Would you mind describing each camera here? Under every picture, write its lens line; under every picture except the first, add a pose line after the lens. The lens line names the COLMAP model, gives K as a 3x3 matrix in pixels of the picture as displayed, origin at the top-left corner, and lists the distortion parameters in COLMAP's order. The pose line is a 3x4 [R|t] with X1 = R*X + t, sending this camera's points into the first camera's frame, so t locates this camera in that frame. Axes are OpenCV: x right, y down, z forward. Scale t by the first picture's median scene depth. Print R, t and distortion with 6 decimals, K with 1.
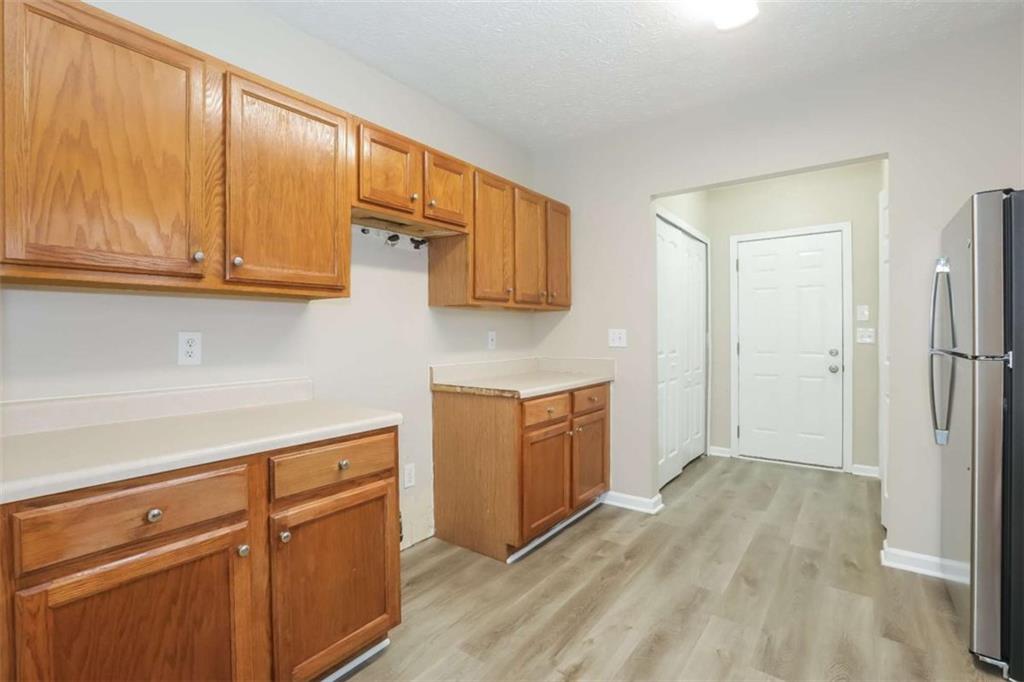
lens RADIAL K [[473.7, 0, 511.0], [0, 473.7, 337.6], [0, 0, 1]] dist [-0.002051, 0.001248]
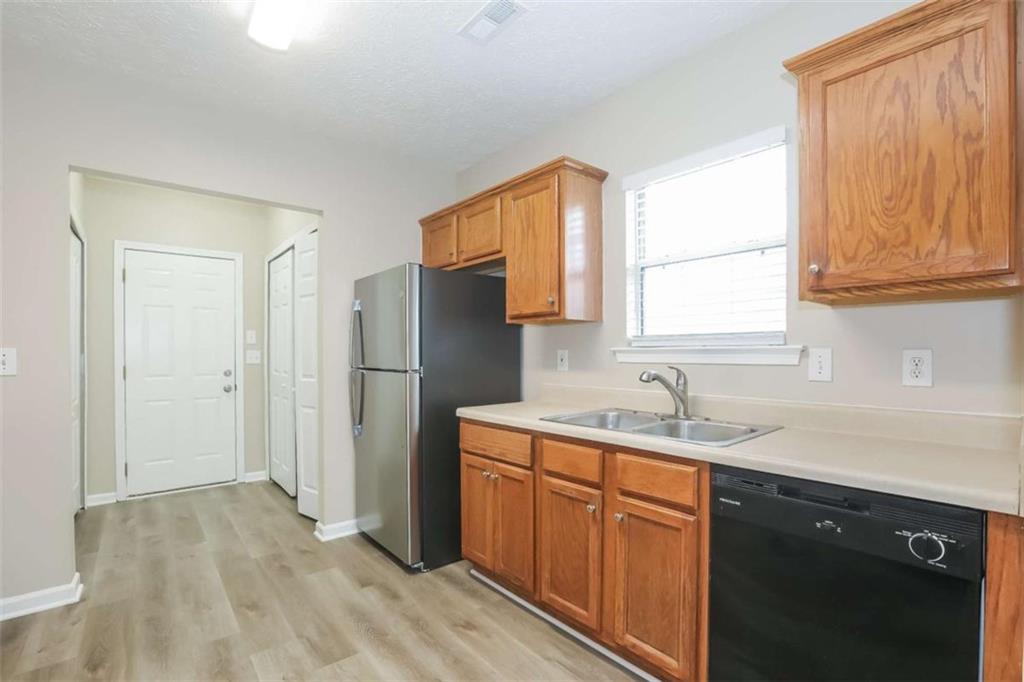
lens RADIAL K [[473.7, 0, 485.5], [0, 473.7, 356.3], [0, 0, 1]] dist [-0.002051, 0.001248]
pose [[0.271781, -0.000162, 0.962359, -0.256520], [0.006765, 0.999976, -0.001742, -0.000555], [-0.962335, 0.006984, 0.271775, 0.214542]]
